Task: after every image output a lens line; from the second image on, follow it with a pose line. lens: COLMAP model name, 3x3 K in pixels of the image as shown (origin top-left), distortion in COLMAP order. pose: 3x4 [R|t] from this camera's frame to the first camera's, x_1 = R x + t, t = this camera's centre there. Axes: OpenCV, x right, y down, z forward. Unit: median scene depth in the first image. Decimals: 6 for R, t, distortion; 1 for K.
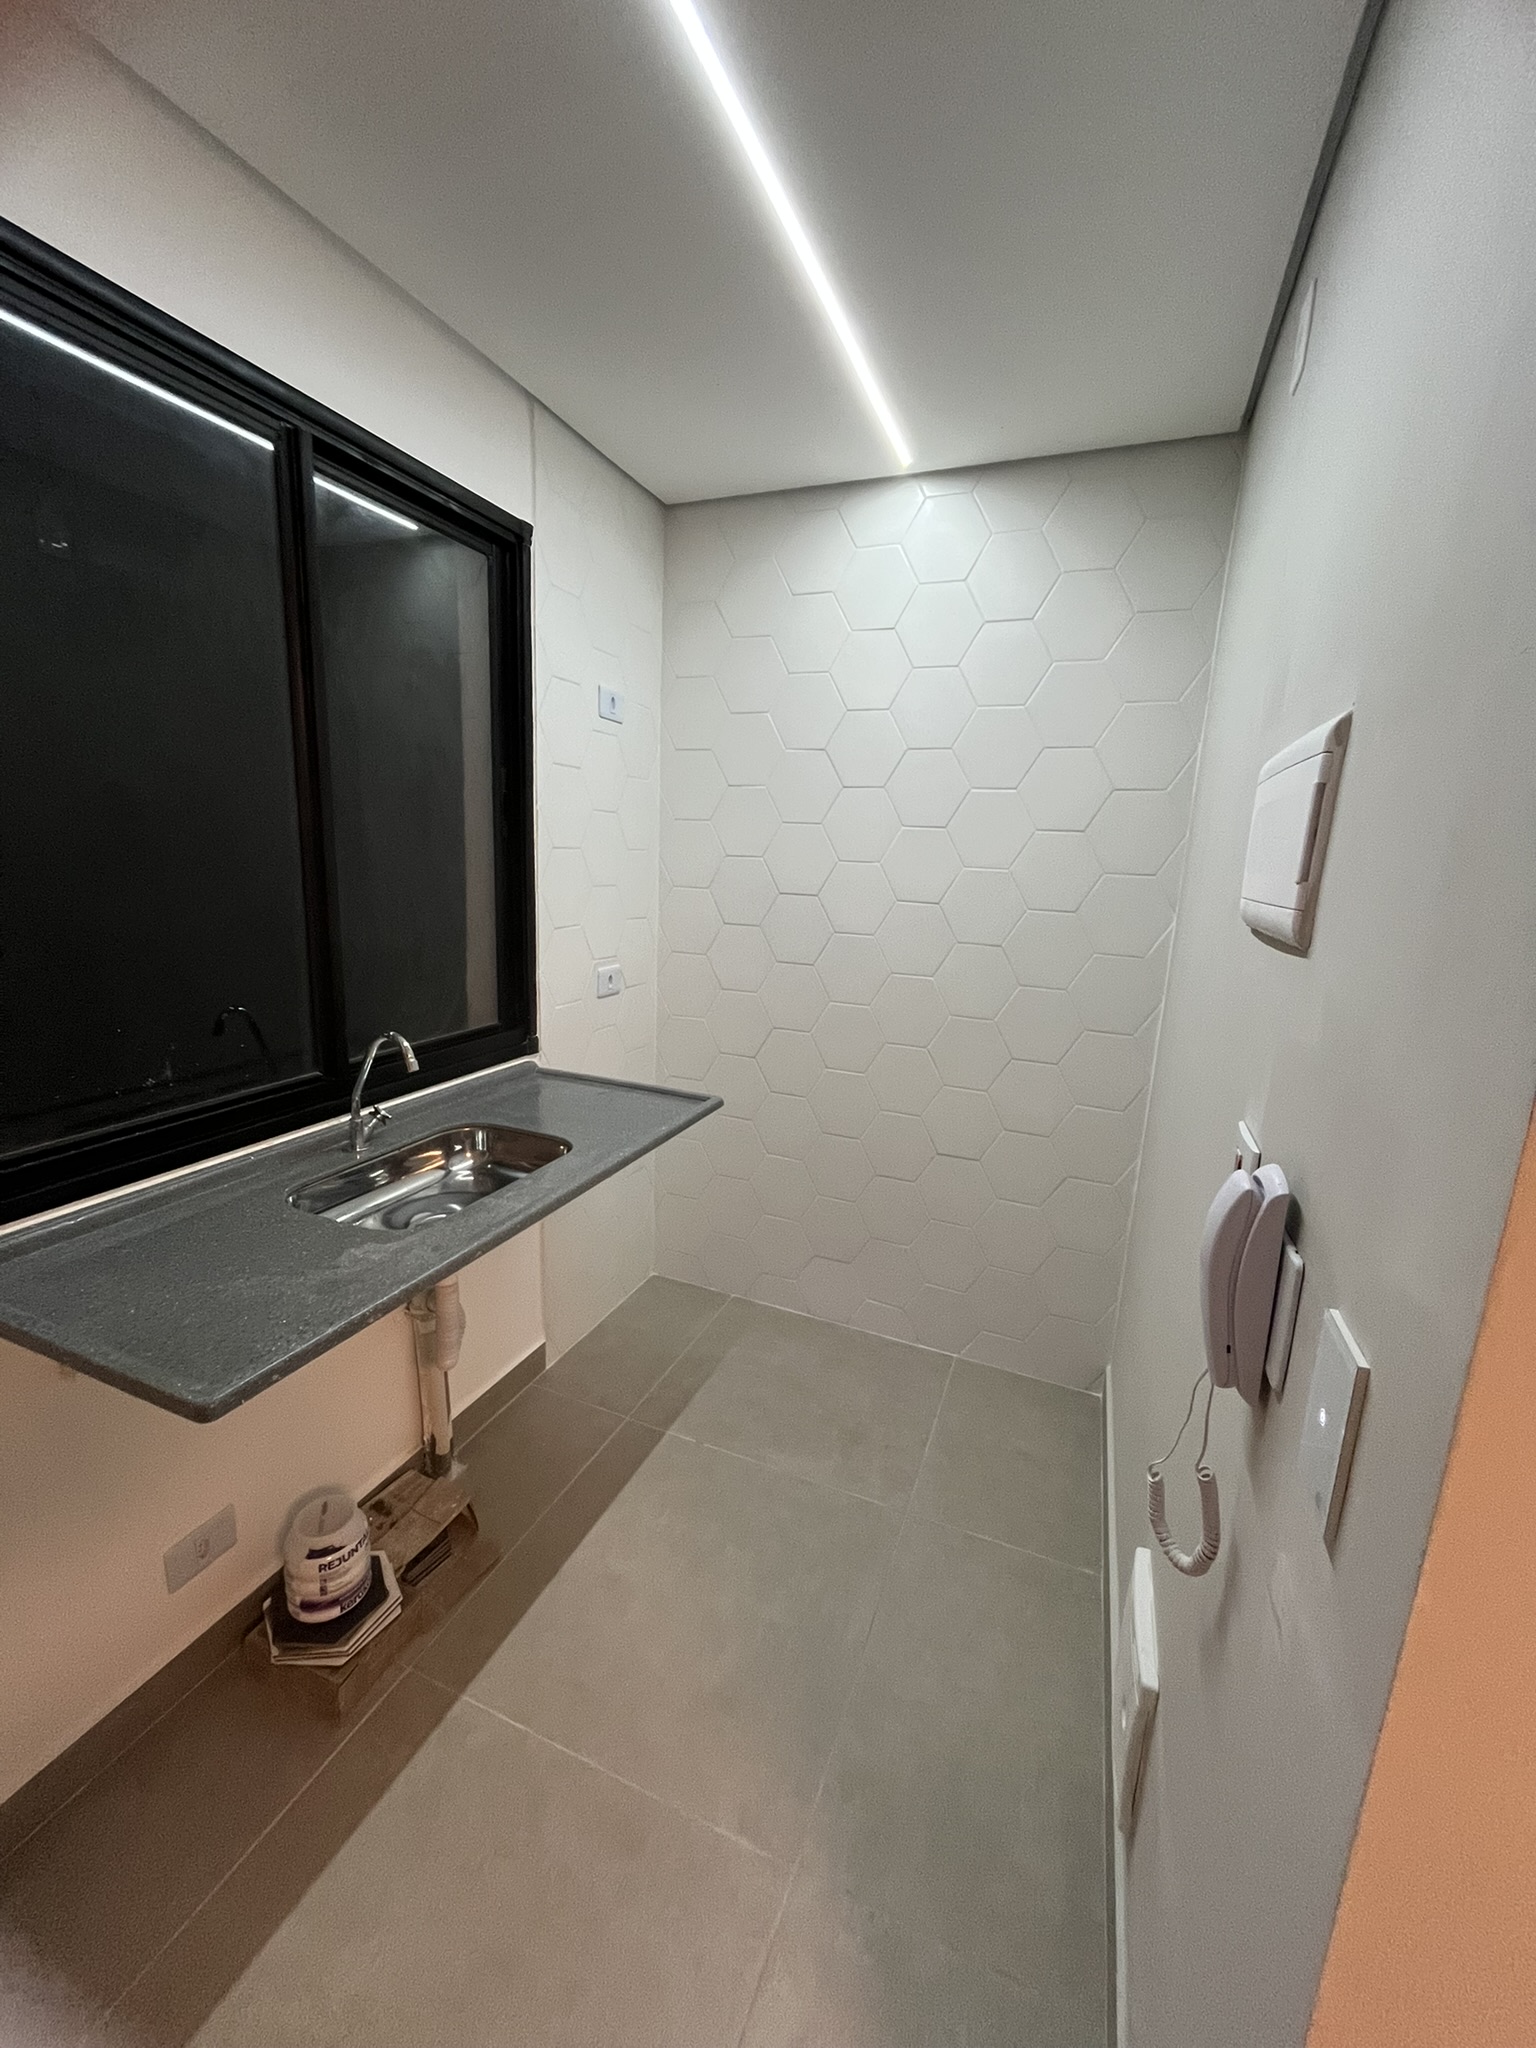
lens RADIAL K [[829.4, 0, 764.7], [0, 829.4, 1022.8], [0, 0, 1]] dist [0.002351, -0.000874]
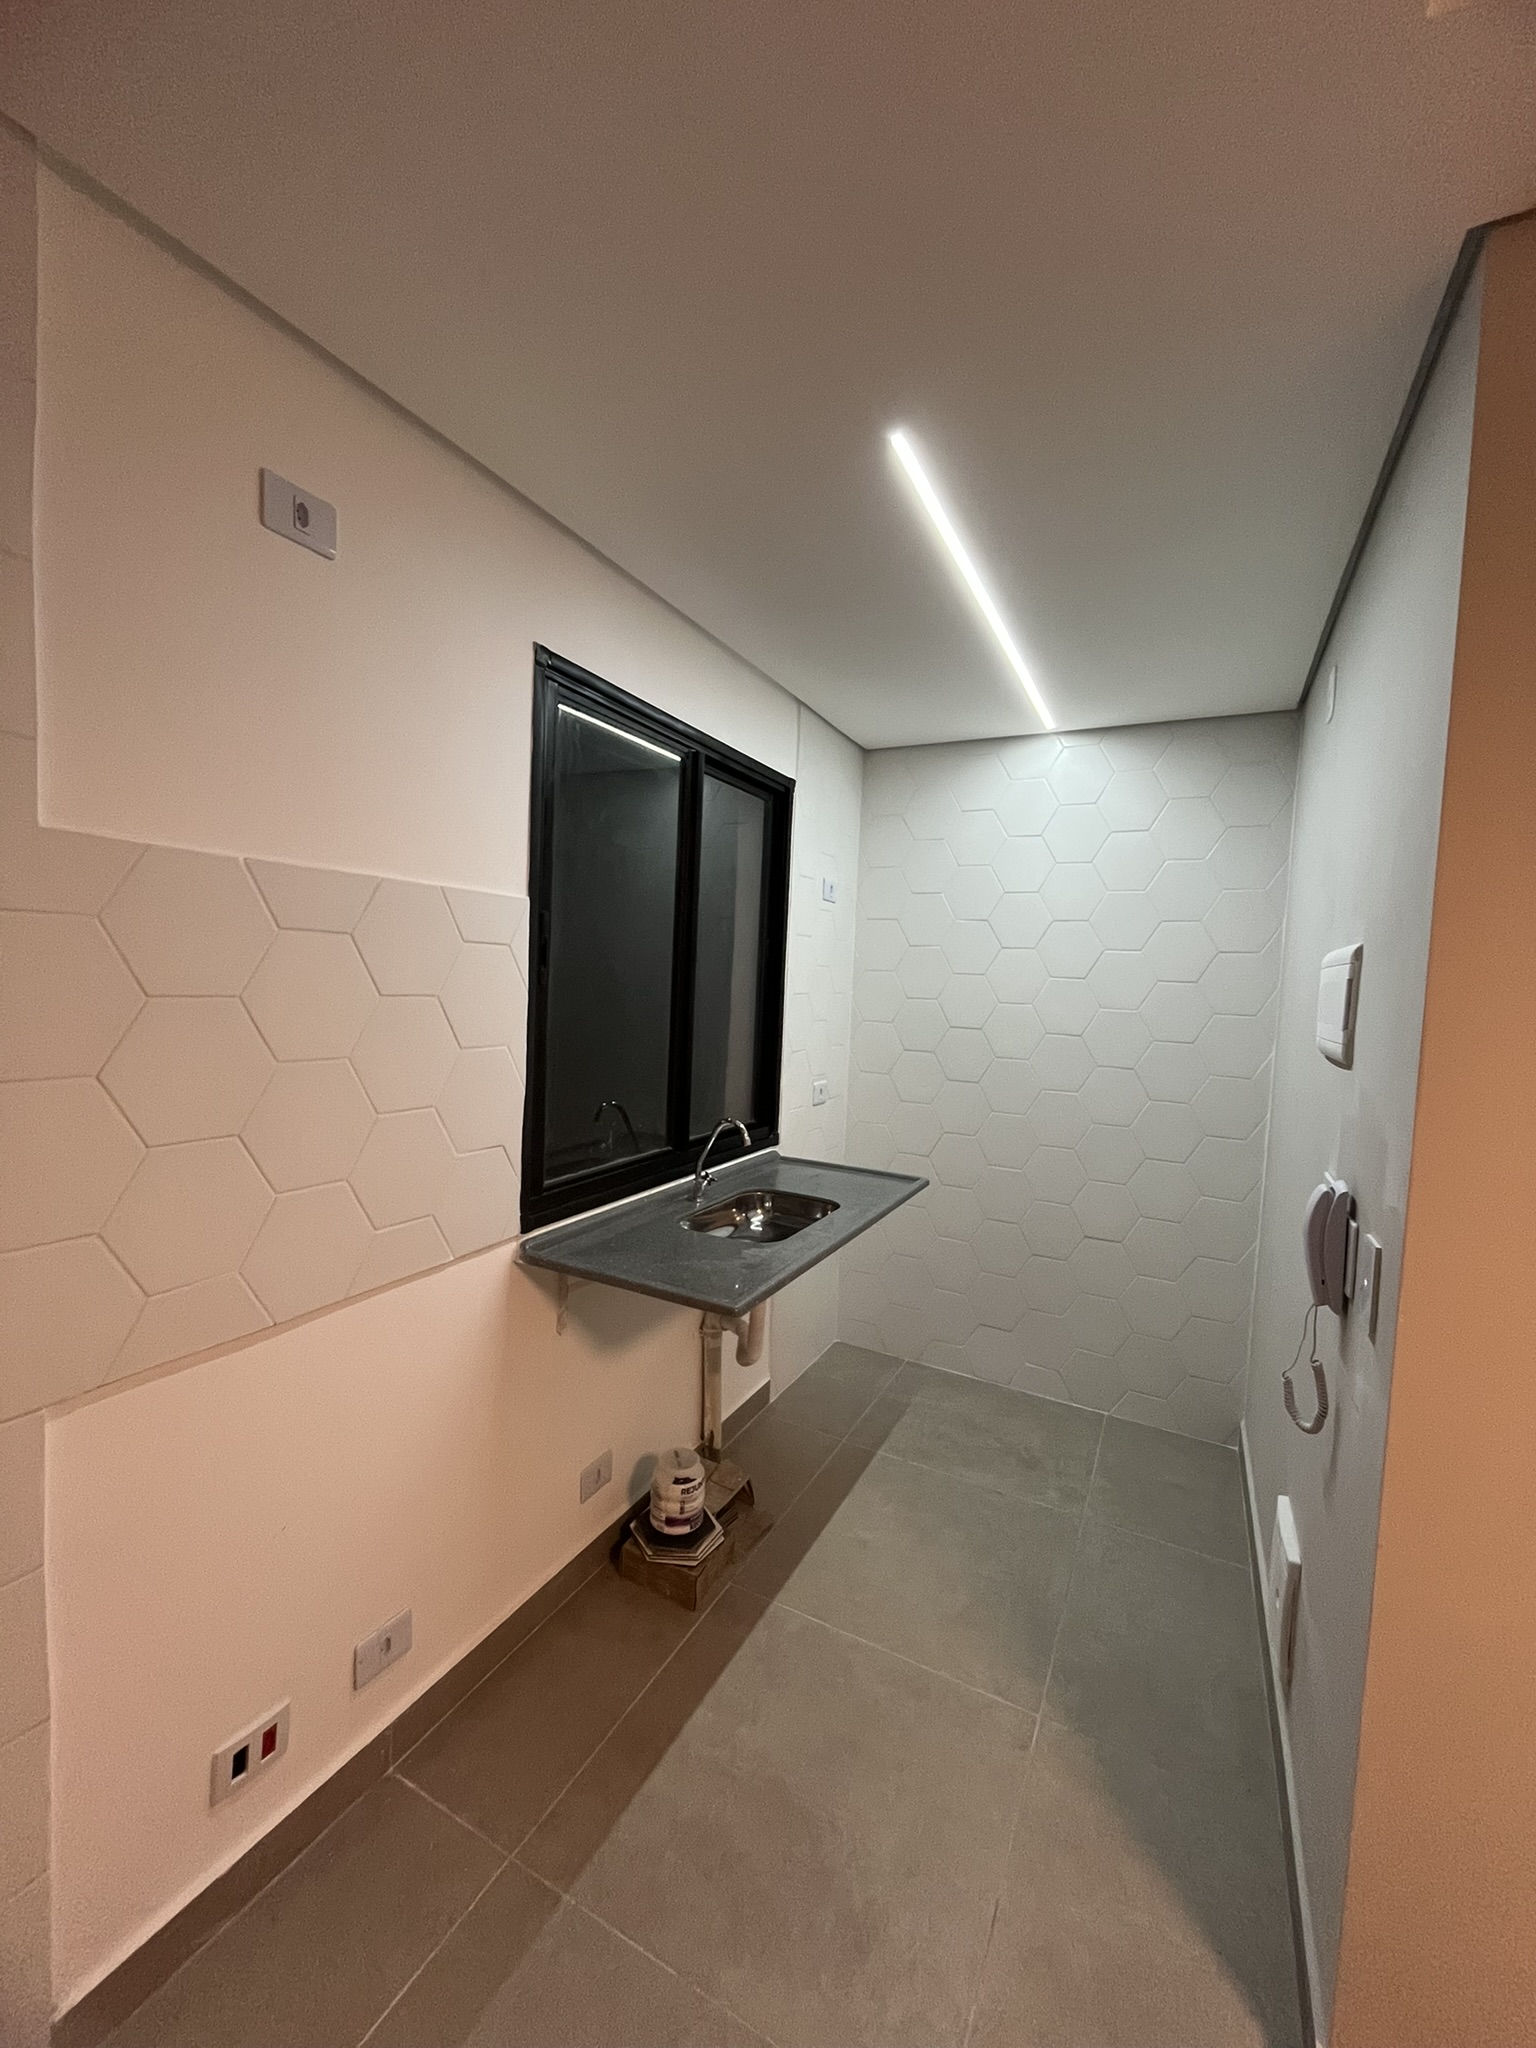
lens RADIAL K [[829.4, 0, 767.0], [0, 829.4, 1024.2], [0, 0, 1]] dist [0.002351, -0.000874]
pose [[0.995824, 0.006346, -0.091069, -0.209743], [-0.019995, 0.988520, -0.149758, 0.054511], [0.089074, 0.150954, 0.984520, -0.419103]]
